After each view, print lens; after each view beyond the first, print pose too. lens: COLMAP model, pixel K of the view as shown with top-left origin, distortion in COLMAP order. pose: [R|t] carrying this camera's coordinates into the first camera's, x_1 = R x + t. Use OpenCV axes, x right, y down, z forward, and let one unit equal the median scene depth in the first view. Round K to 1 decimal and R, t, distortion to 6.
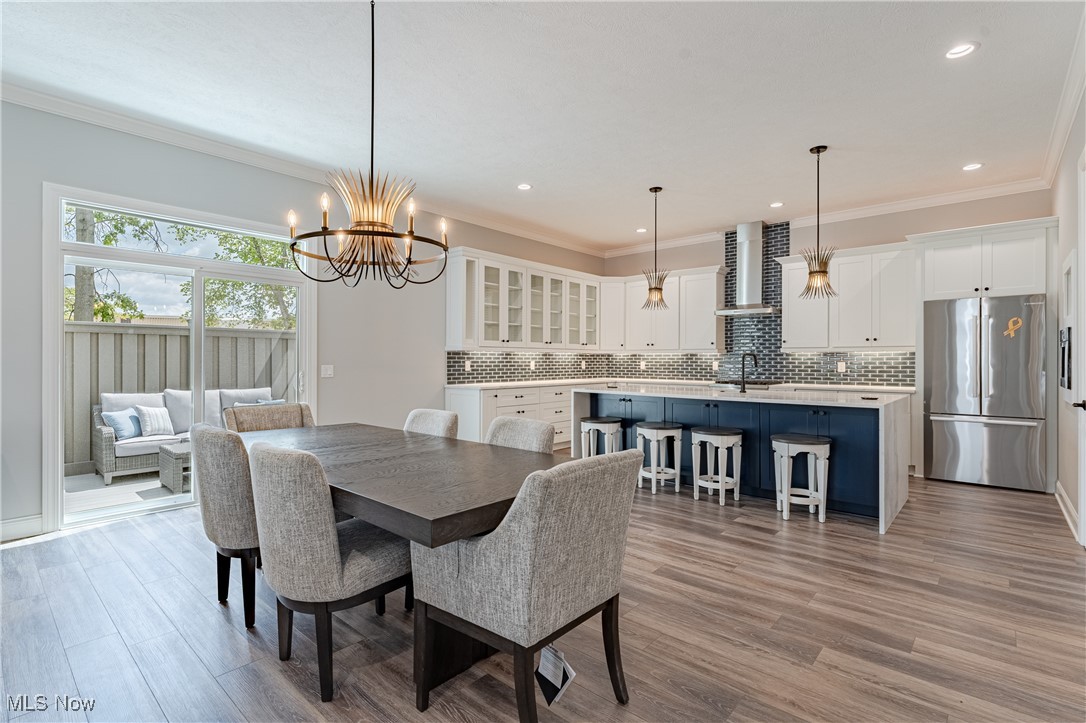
lens RADIAL K [[506.8, 0, 530.5], [0, 506.8, 363.8], [0, 0, 1]] dist [-0.052251, 0.015608]
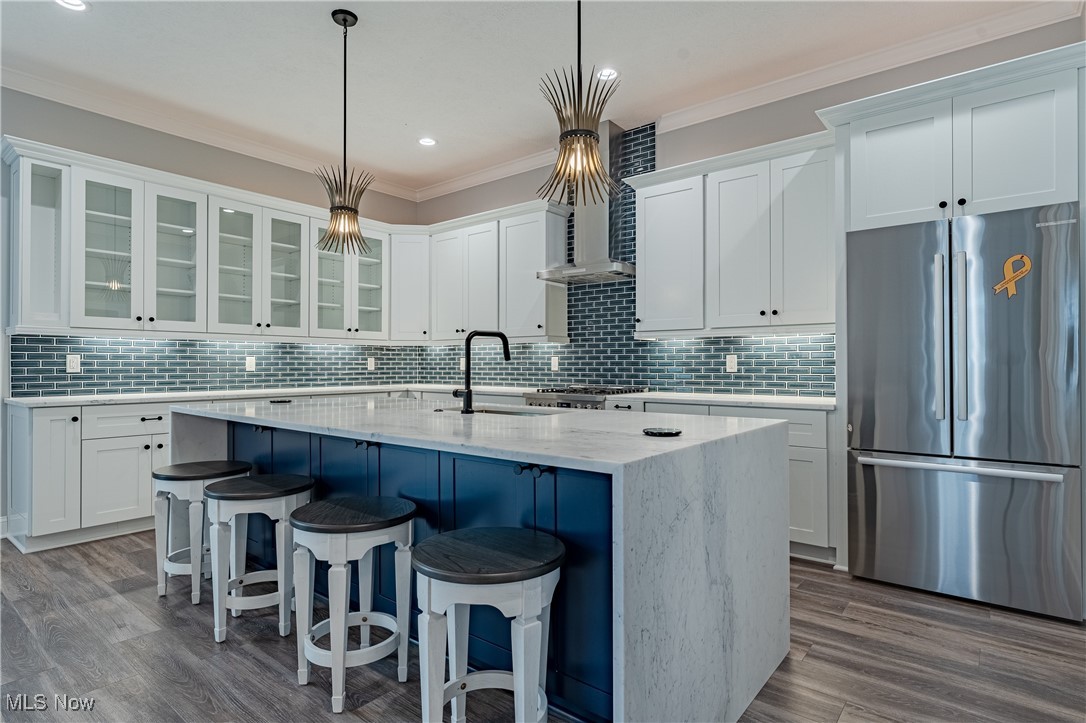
lens RADIAL K [[569.5, 0, 543.0], [0, 569.5, 361.5], [0, 0, 1]] dist [-0.007888, 0.000236]
pose [[0.997160, -0.003273, 0.075239, 0.341730], [0.004094, 0.999934, -0.010758, 0.010350], [-0.075199, 0.011036, 0.997107, 0.338621]]
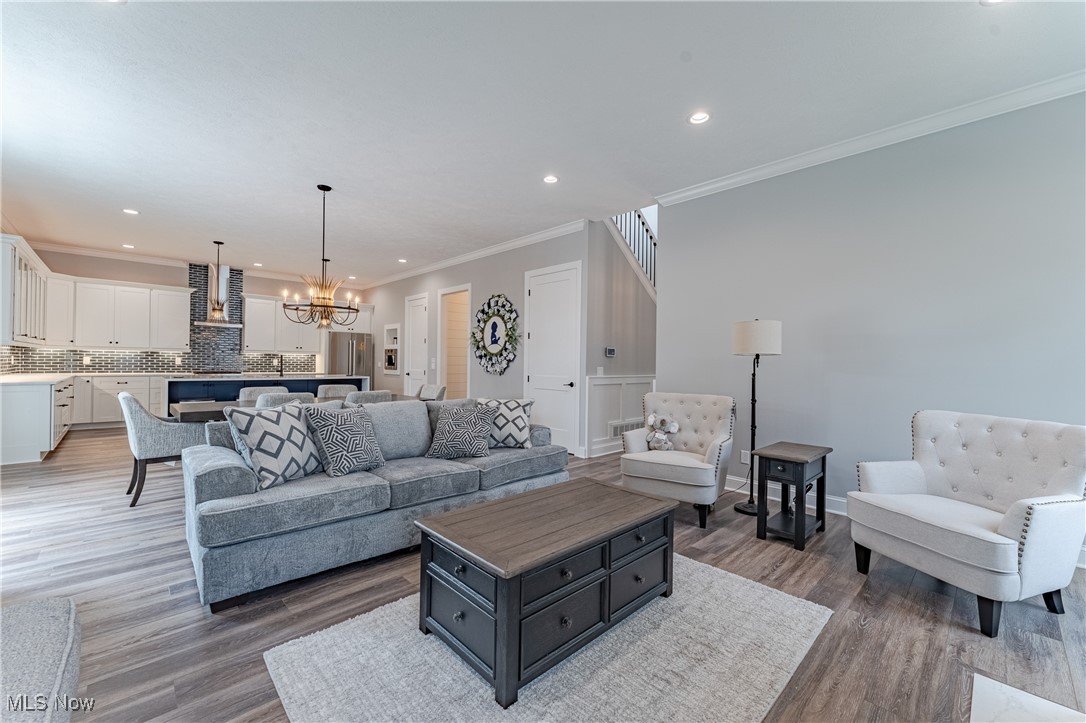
lens RADIAL K [[430.1, 0, 543.0], [0, 430.1, 361.5], [0, 0, 1]] dist [-0.000285, -0.000009]
pose [[0.070712, 0.006434, 0.997476, -0.805938], [-0.002175, 0.999978, -0.006296, 0.011172], [-0.997494, -0.001724, 0.070725, -0.055741]]
